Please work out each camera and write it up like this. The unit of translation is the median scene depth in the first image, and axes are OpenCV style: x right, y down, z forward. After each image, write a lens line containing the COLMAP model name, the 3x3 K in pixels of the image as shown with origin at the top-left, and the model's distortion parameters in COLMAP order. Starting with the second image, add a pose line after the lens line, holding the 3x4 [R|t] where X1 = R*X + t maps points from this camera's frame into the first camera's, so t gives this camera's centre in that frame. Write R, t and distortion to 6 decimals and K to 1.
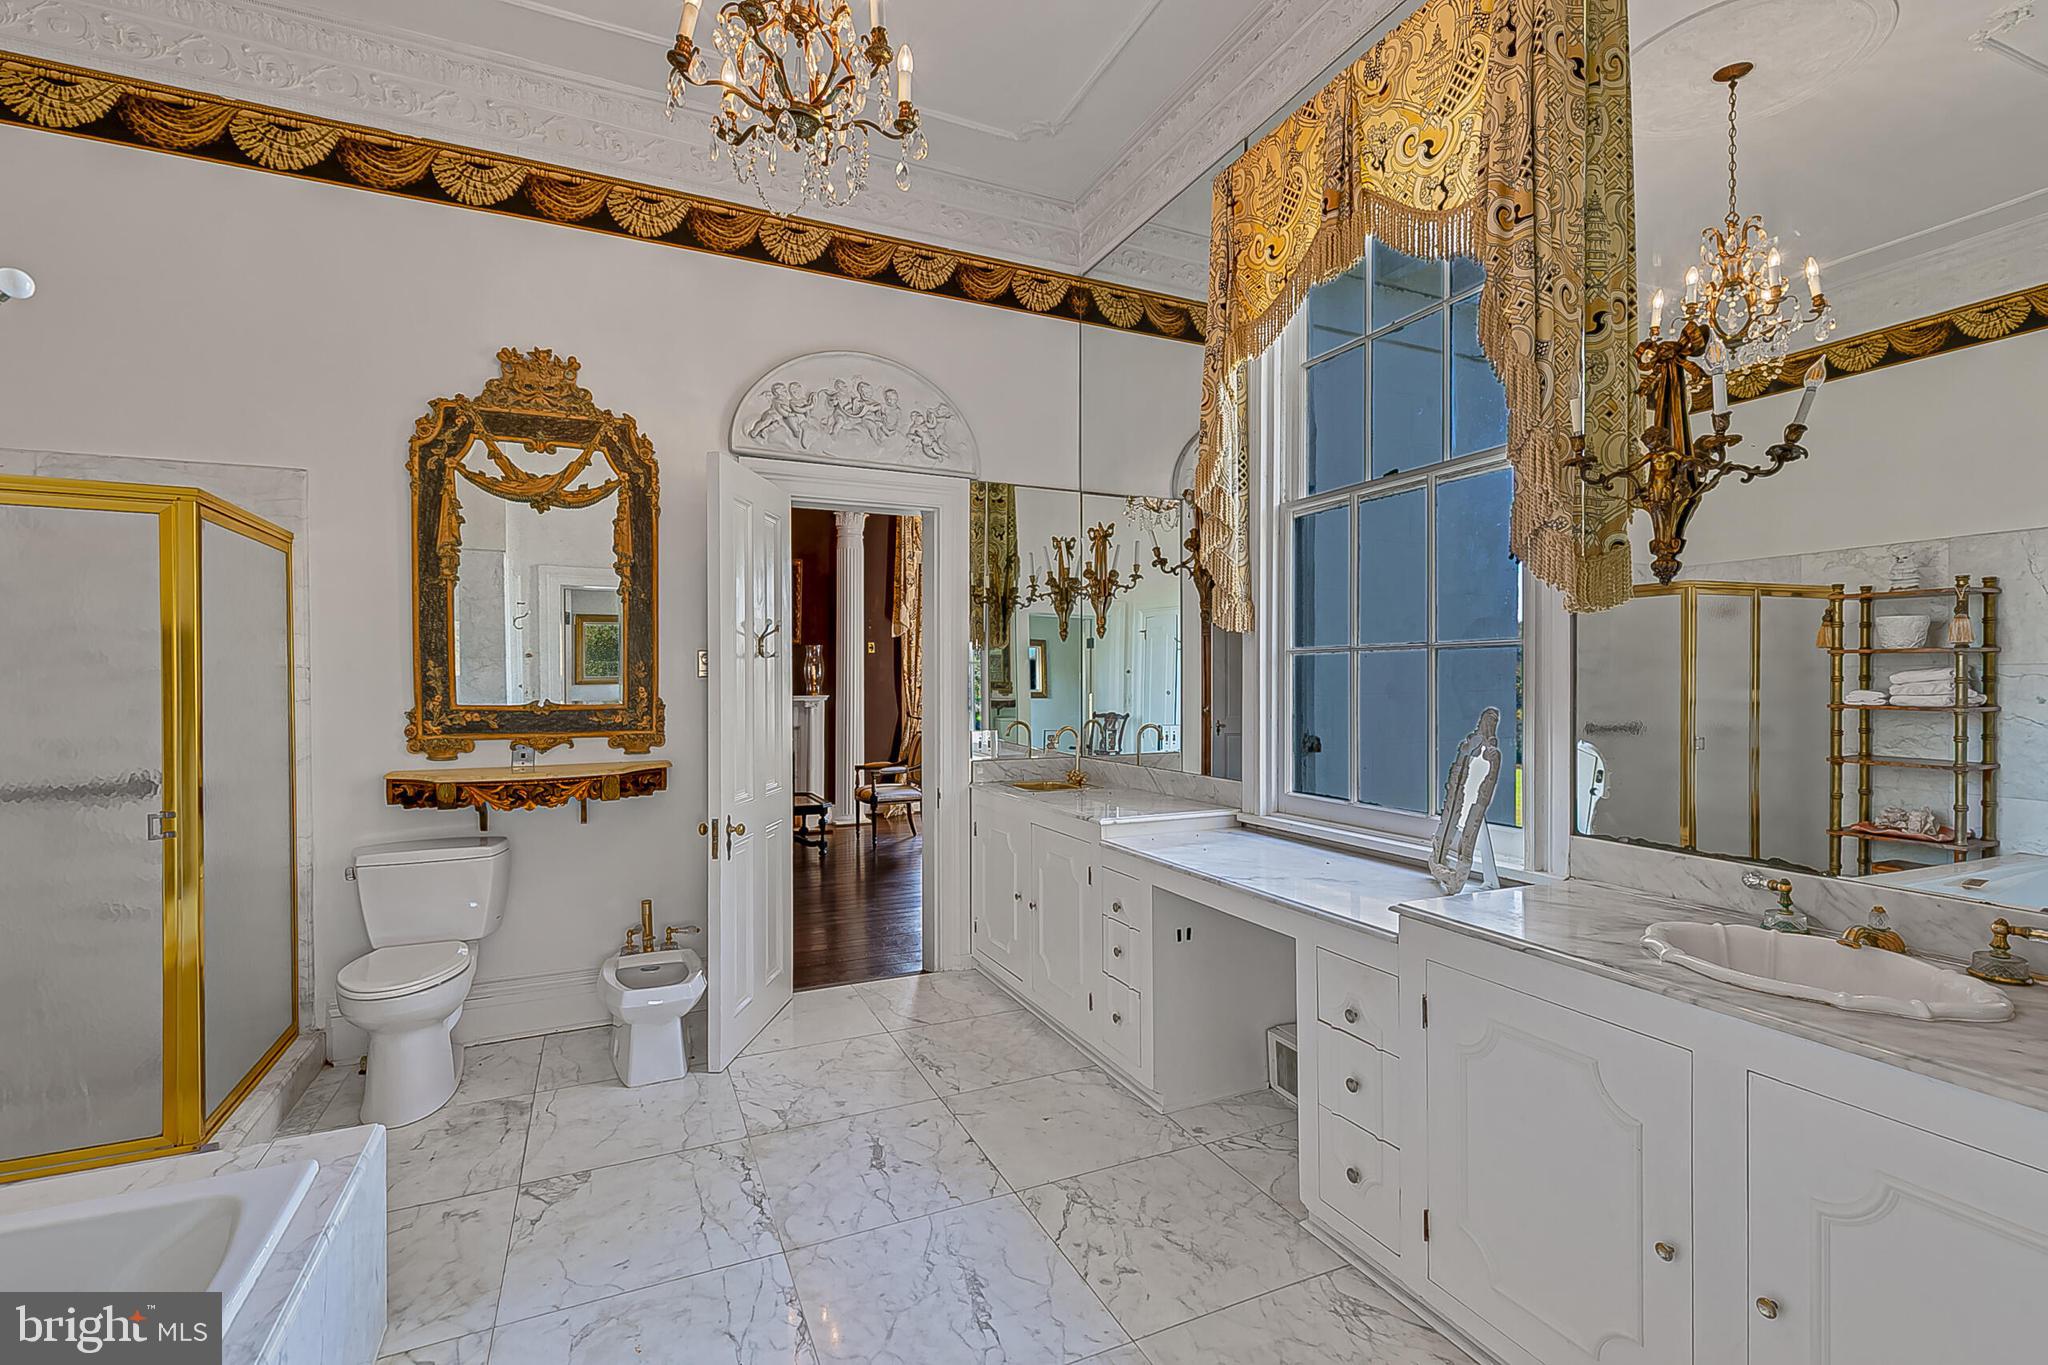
lens RADIAL K [[920.3, 0, 1023.1], [0, 920.3, 679.2], [0, 0, 1]] dist [0.003801, -0.000439]
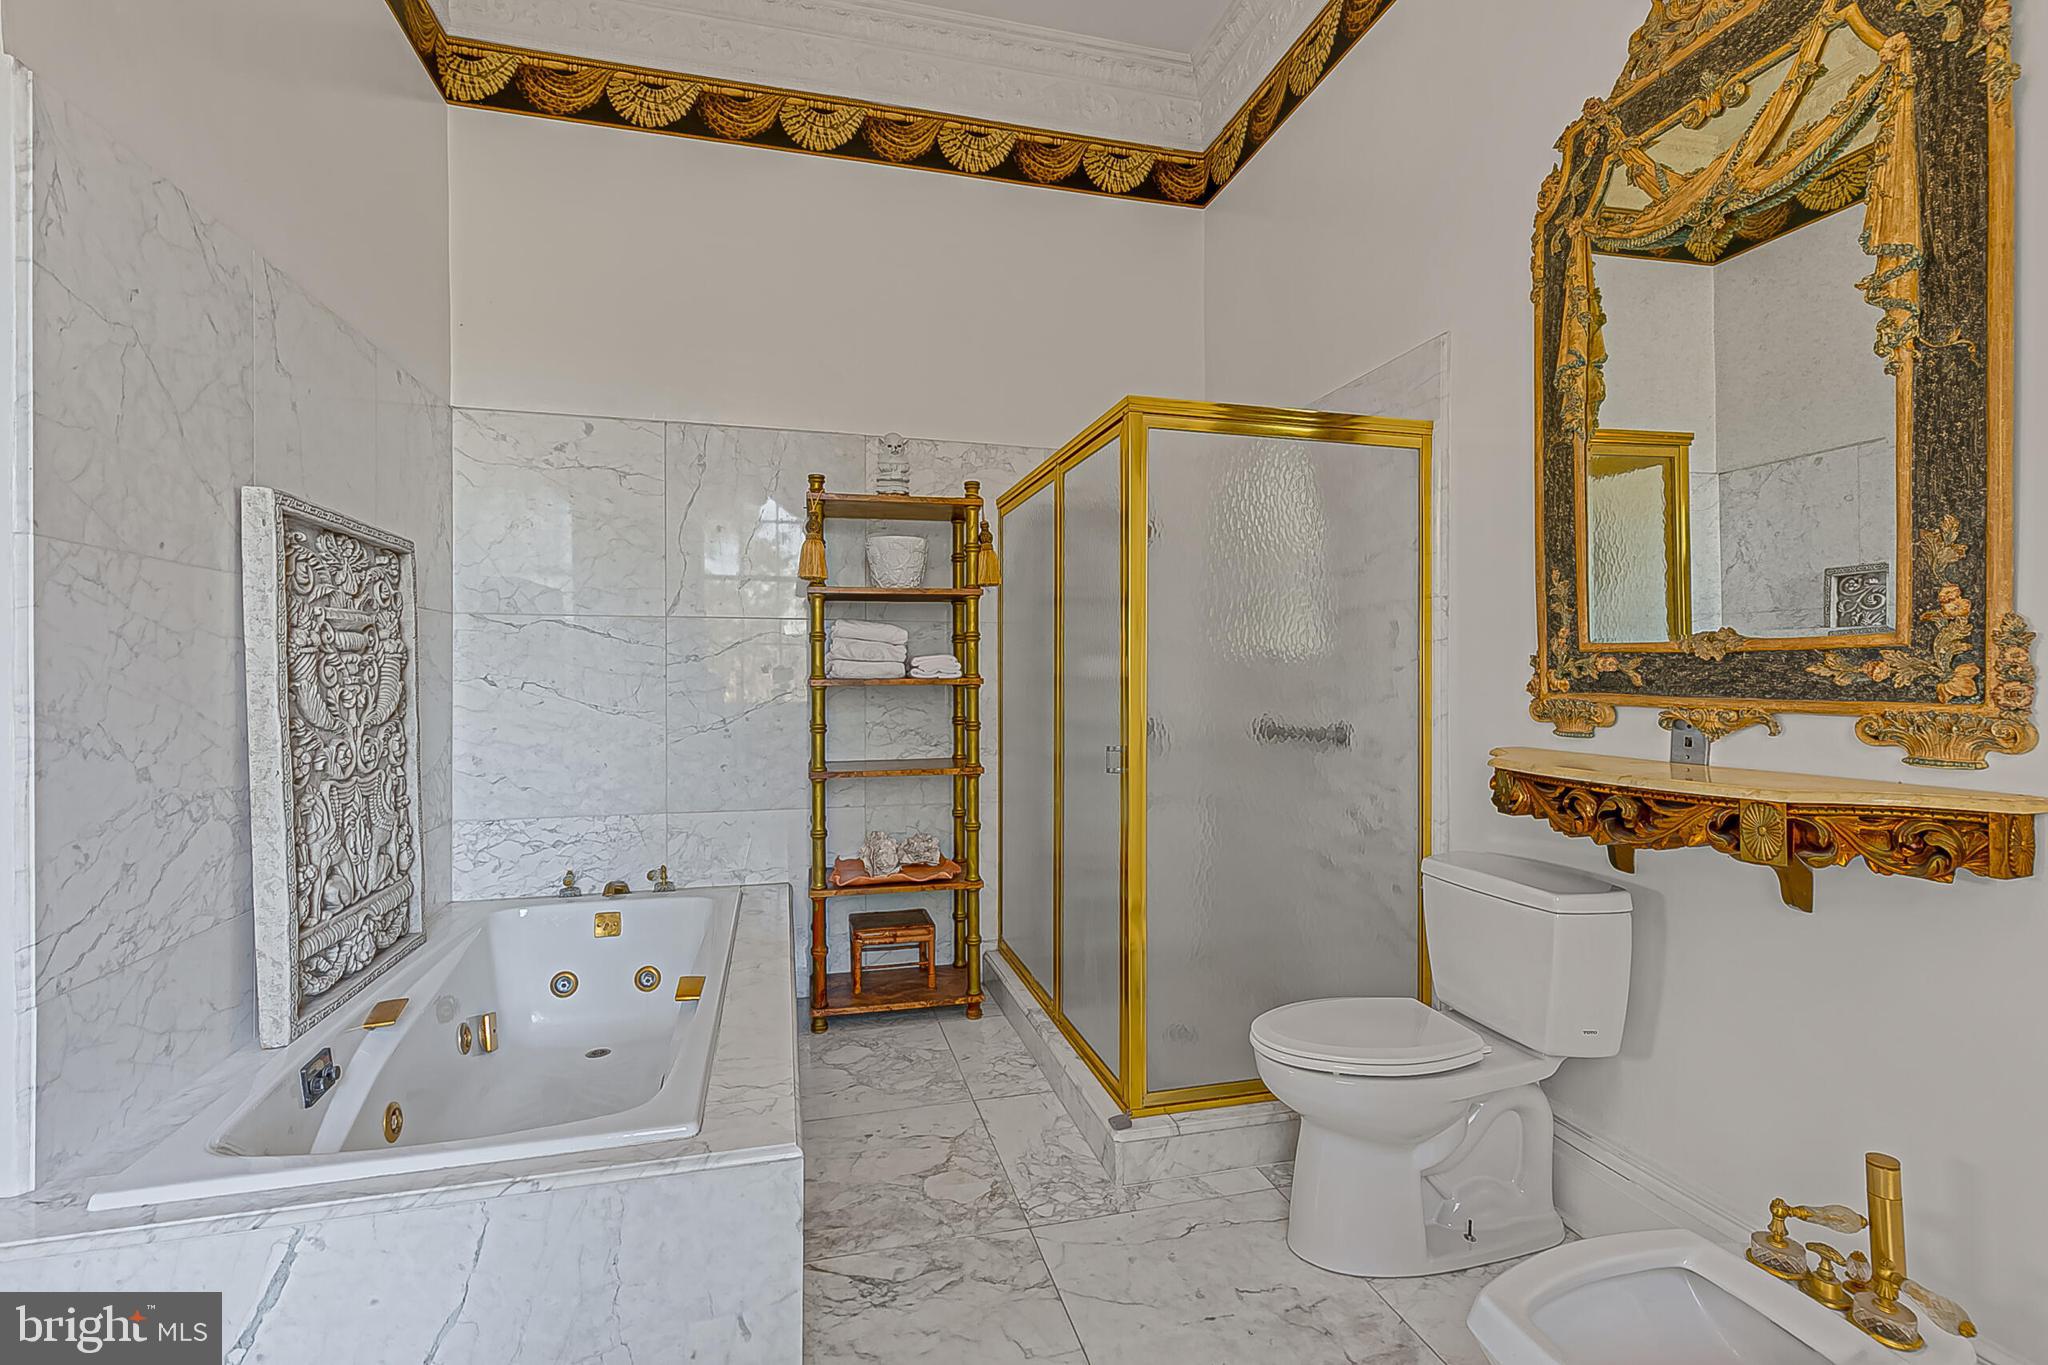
lens RADIAL K [[920.3, 0, 1020.5], [0, 920.3, 681.5], [0, 0, 1]] dist [0.003801, -0.000439]
pose [[-0.182320, 0.007020, -0.983214, 0.019072], [-0.002677, 0.999967, 0.007636, 0.048276], [0.983236, 0.004025, -0.182295, 0.753574]]
